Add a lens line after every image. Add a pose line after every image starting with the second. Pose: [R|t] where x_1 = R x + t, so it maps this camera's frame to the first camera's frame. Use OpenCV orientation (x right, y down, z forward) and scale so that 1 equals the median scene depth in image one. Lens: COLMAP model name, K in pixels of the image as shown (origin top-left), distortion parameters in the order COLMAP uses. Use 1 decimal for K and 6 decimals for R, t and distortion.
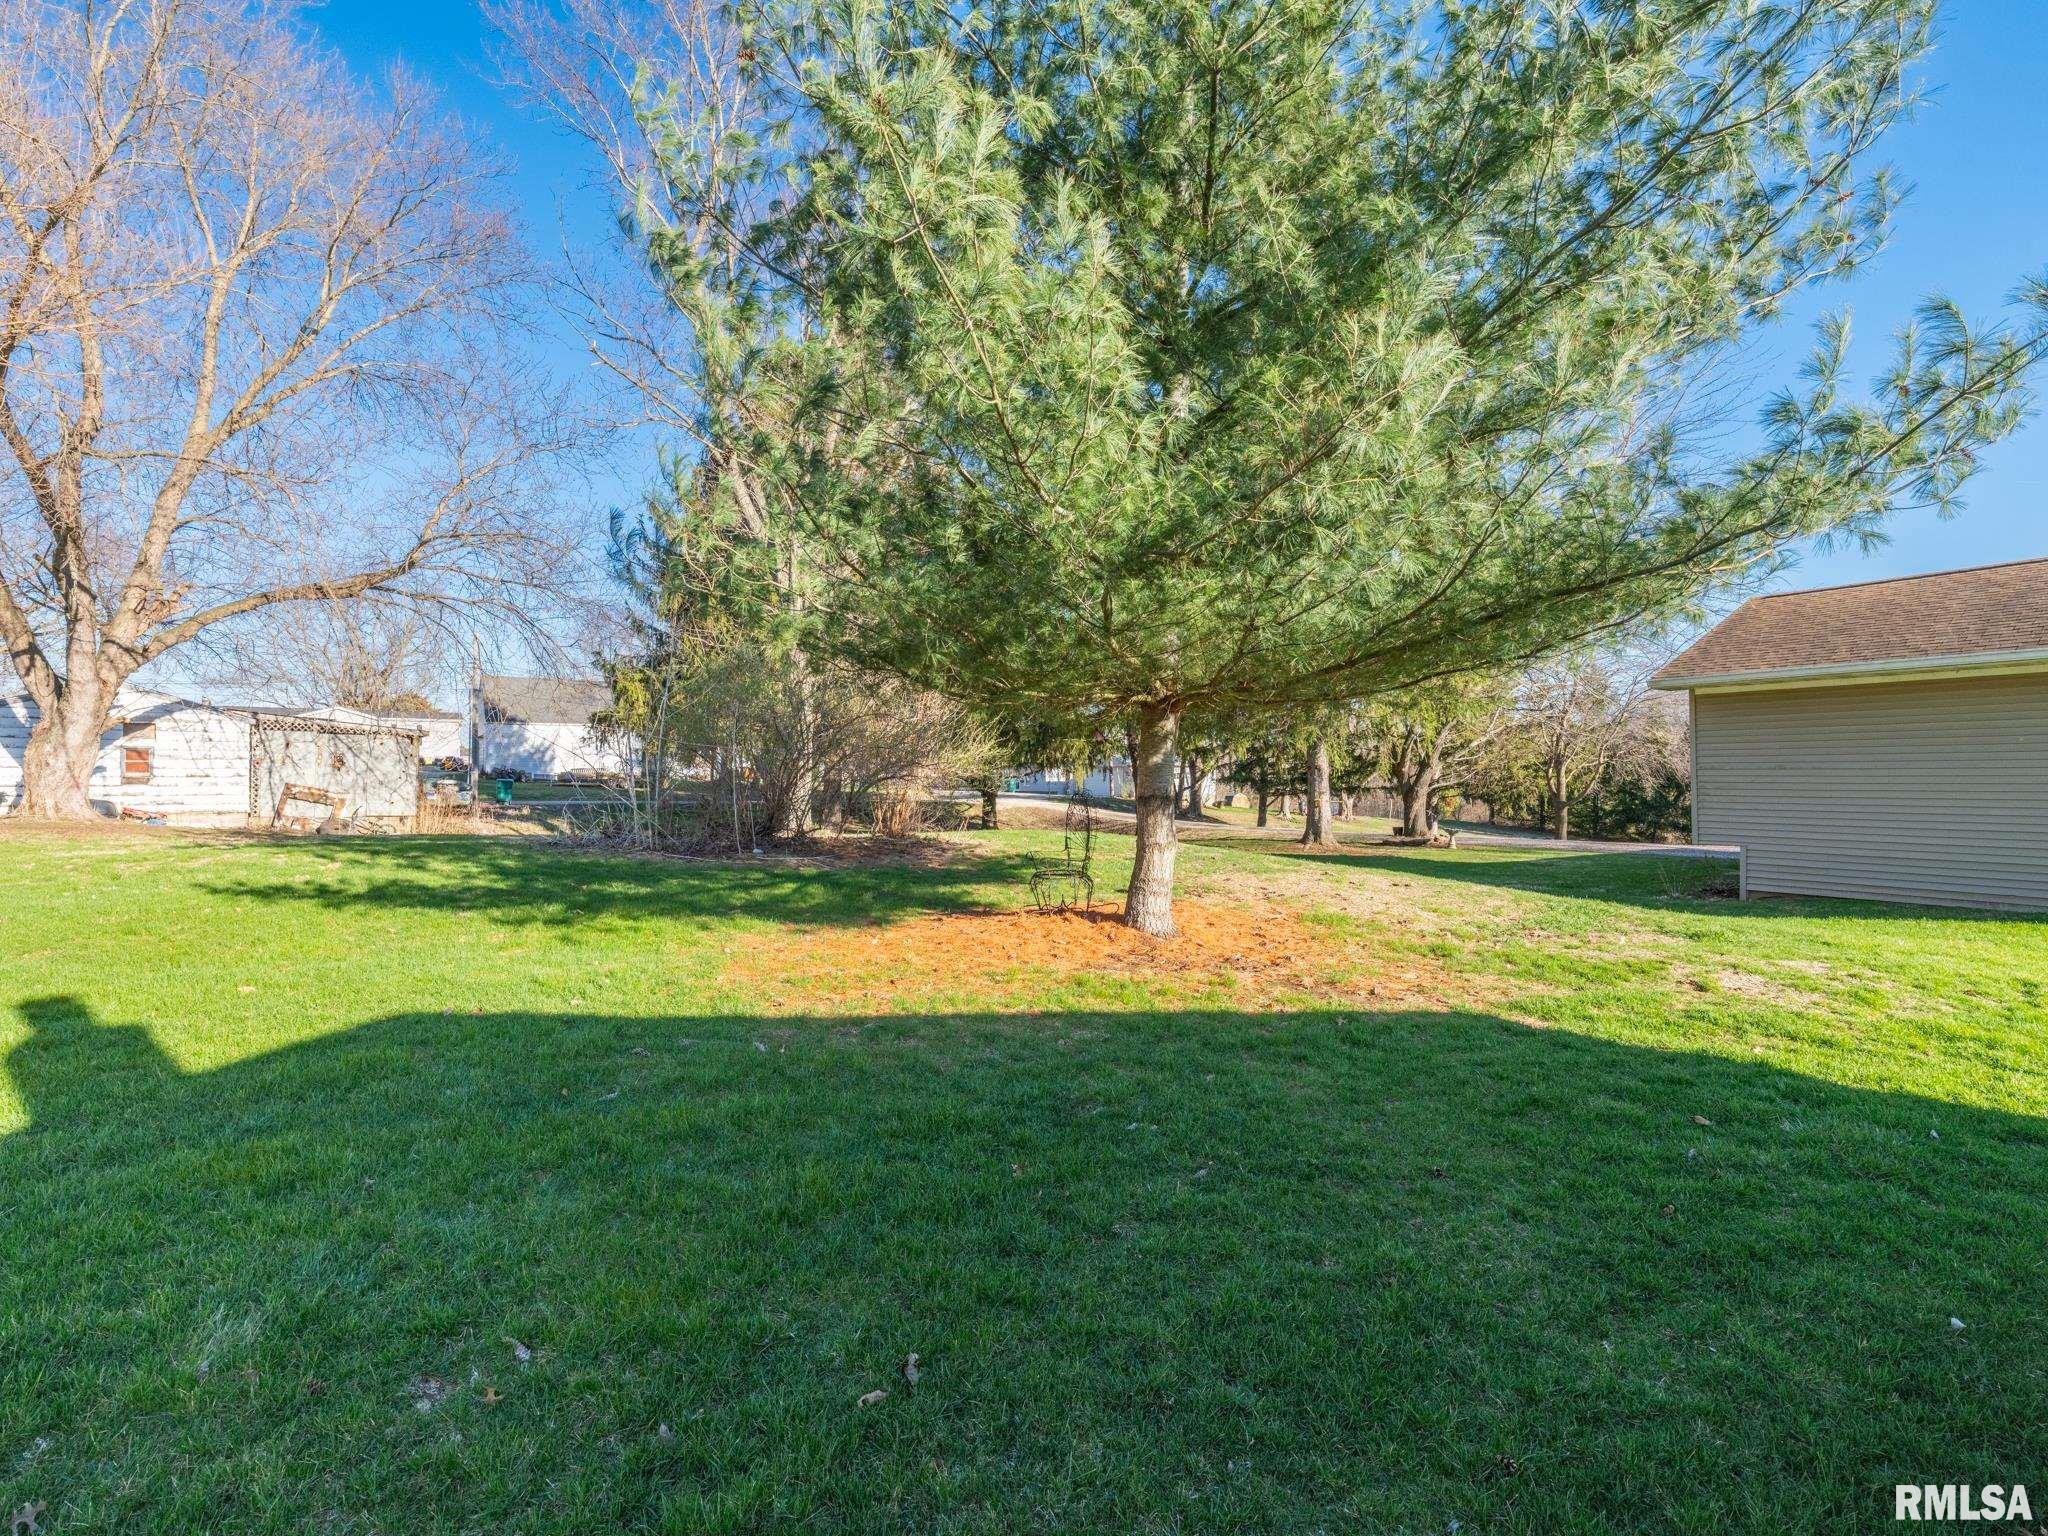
lens RADIAL K [[947.9, 0, 1017.3], [0, 947.9, 766.7], [0, 0, 1]] dist [-0.001577, 0.000985]
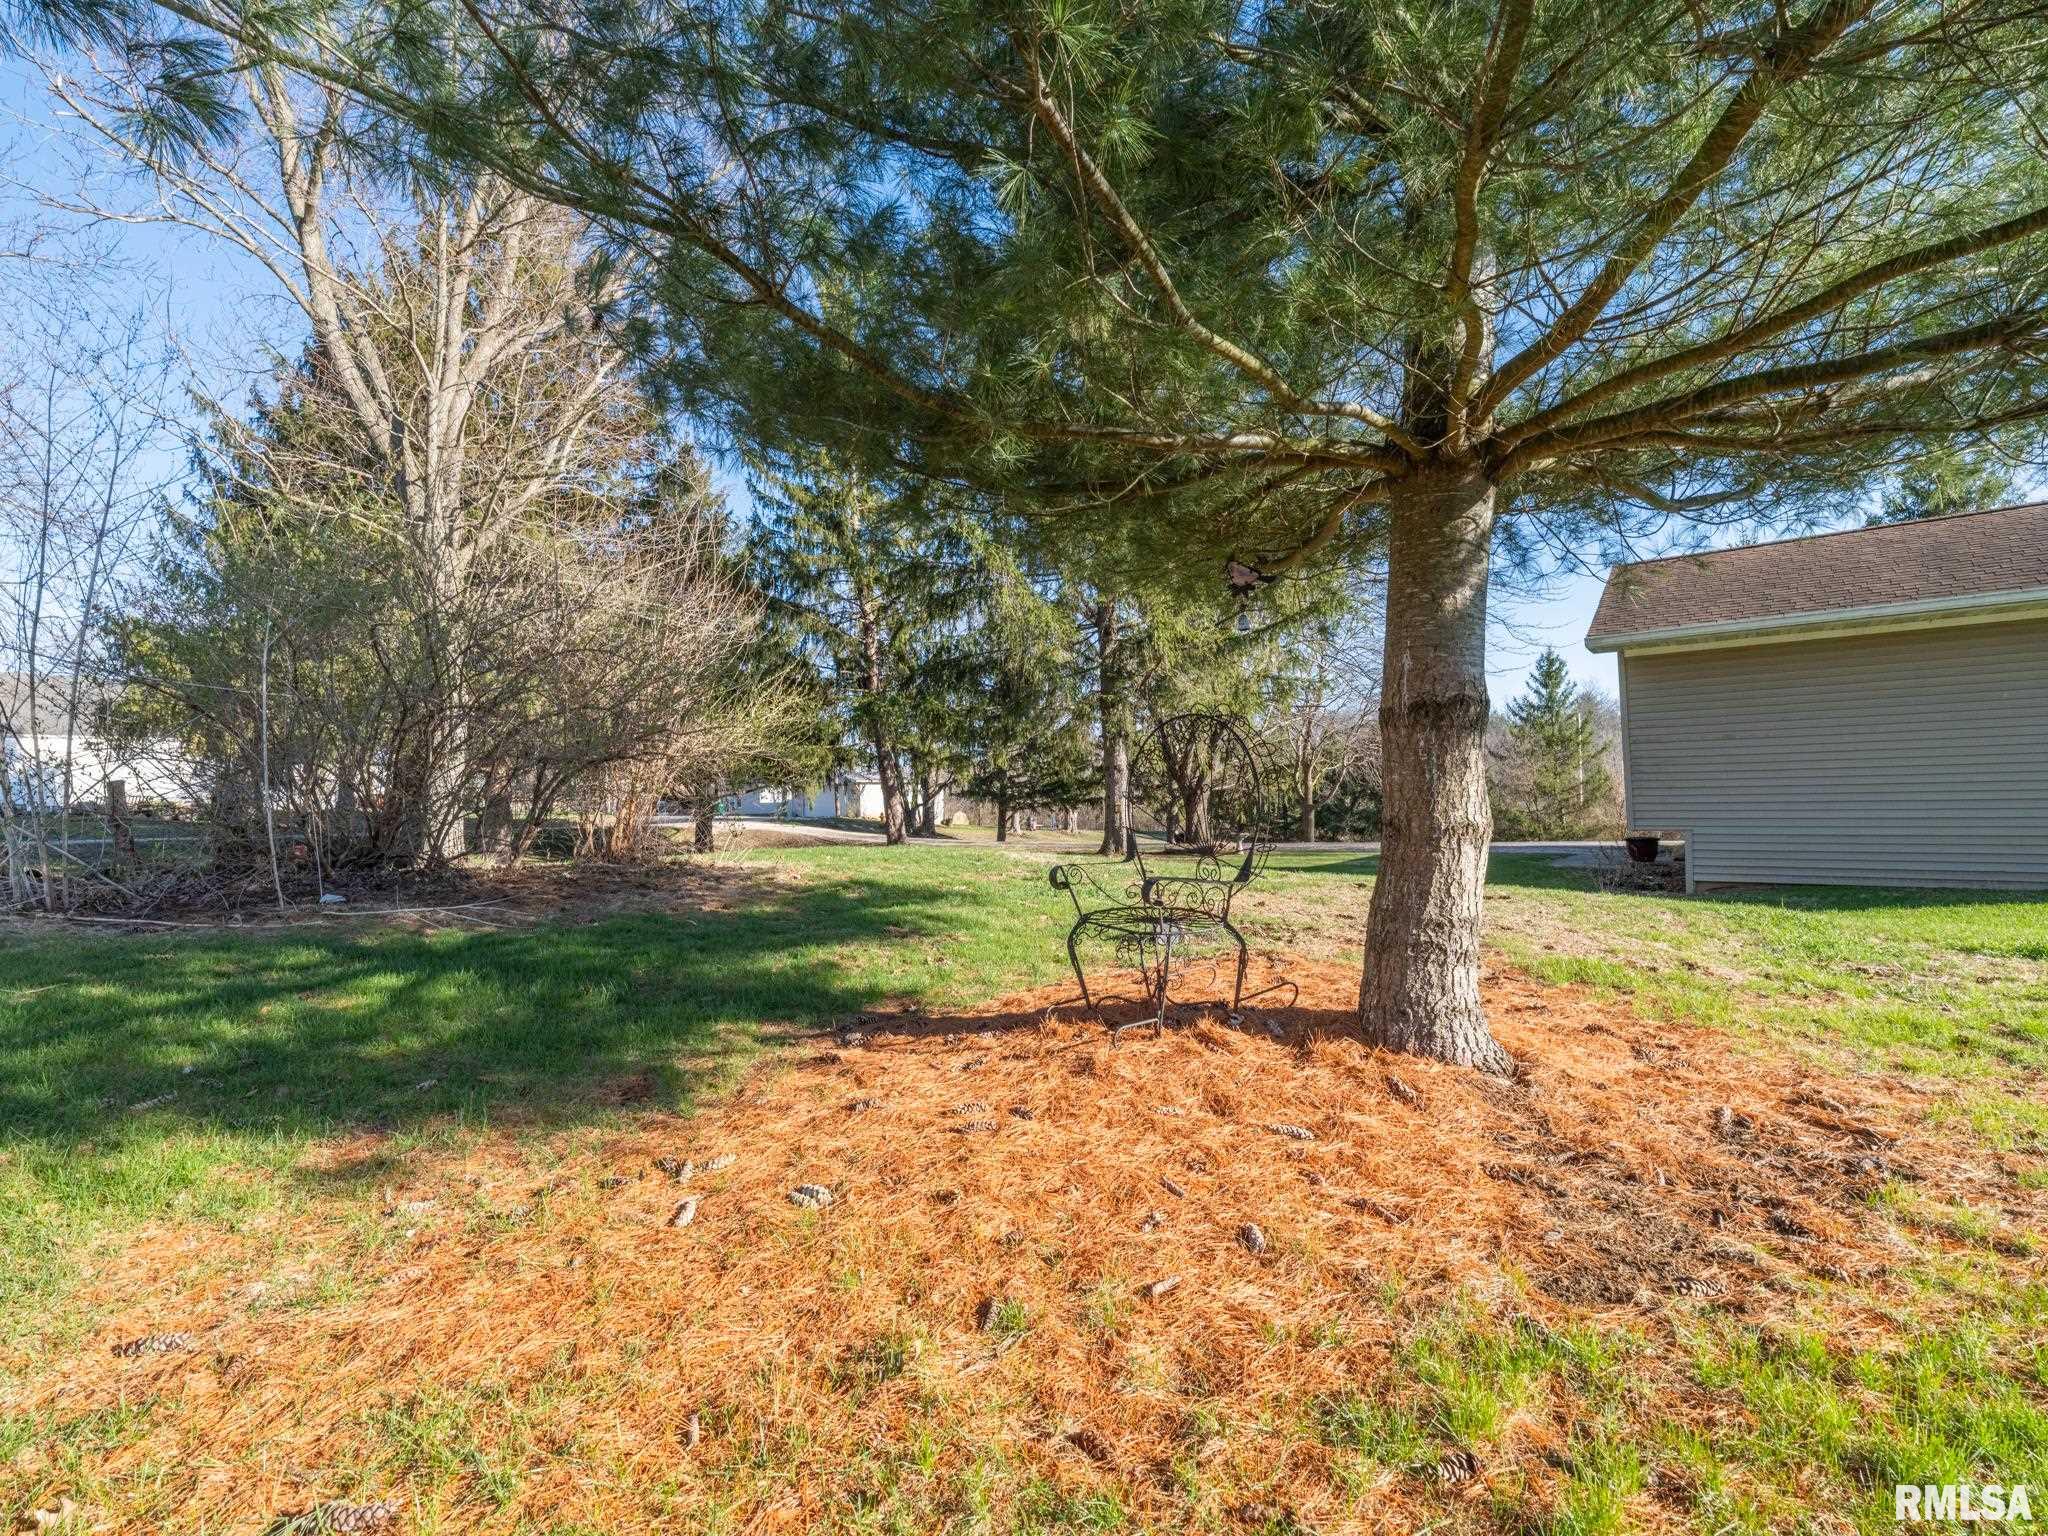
lens RADIAL K [[947.9, 0, 1033.9], [0, 947.9, 758.4], [0, 0, 1]] dist [-0.001577, 0.000985]
pose [[0.948518, -0.008592, 0.316606, -0.071475], [0.018755, 0.999402, -0.029066, 0.032265], [-0.316167, 0.033507, 0.948112, 0.361257]]
